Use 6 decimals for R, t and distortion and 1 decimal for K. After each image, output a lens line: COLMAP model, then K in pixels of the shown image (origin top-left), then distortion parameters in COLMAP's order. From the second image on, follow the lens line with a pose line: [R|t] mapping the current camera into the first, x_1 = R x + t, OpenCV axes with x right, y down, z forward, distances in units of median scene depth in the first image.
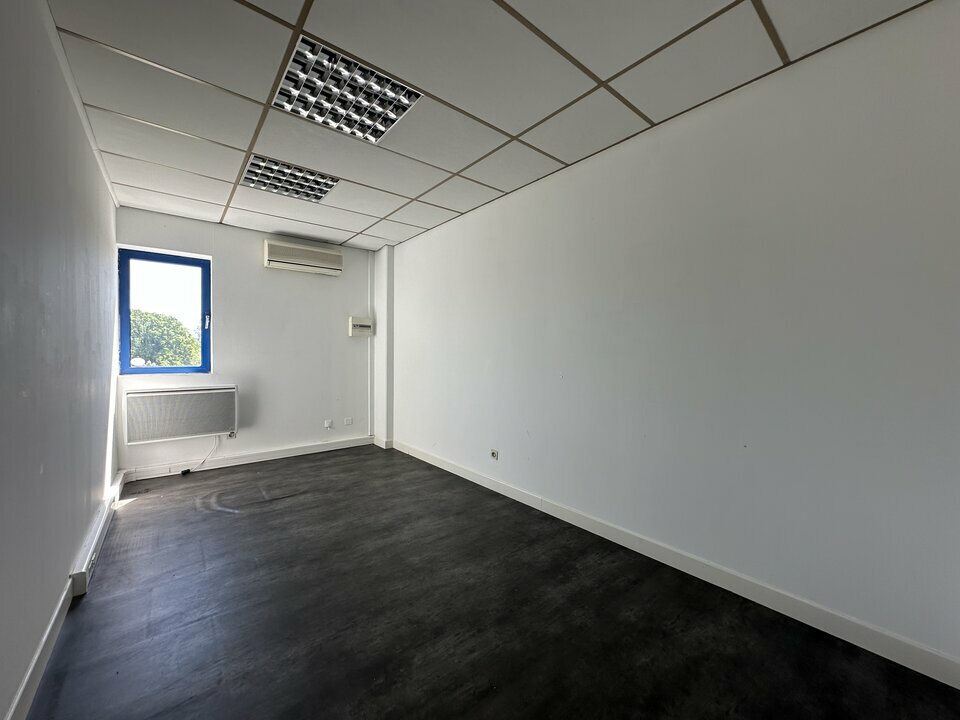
lens RADIAL K [[381.9, 0, 485.1], [0, 381.9, 360.6], [0, 0, 1]] dist [-0.006707, 0.001495]
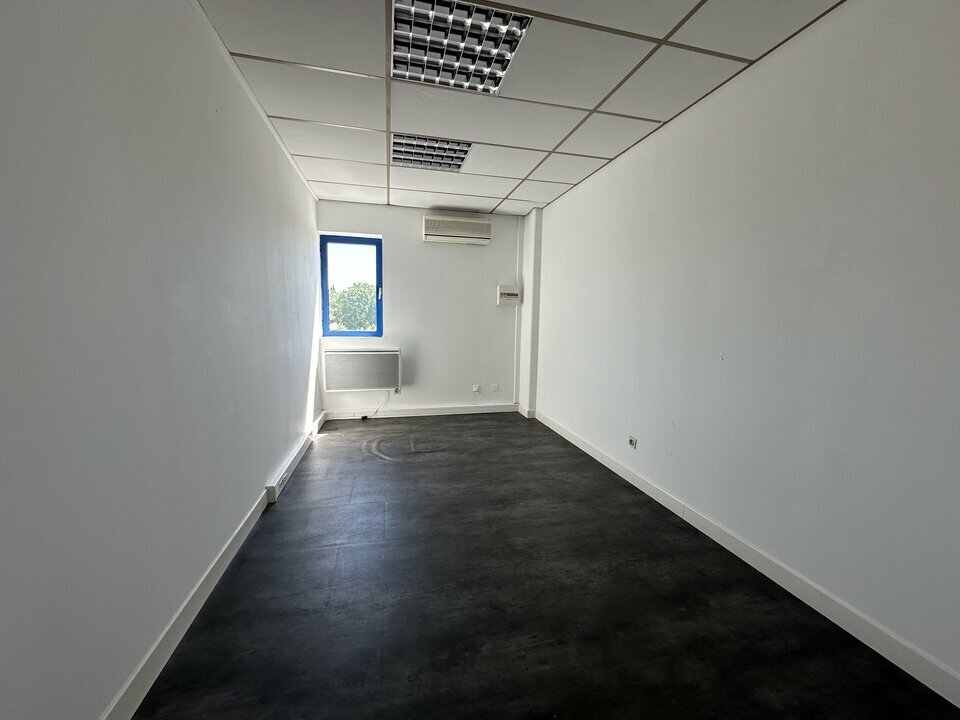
lens RADIAL K [[381.9, 0, 484.4], [0, 381.9, 360.1], [0, 0, 1]] dist [-0.006707, 0.001495]
pose [[0.898763, 0.058569, -0.434505, 0.101667], [-0.021751, 0.995773, 0.089234, -0.011576], [0.437894, -0.070750, 0.896238, 0.101819]]
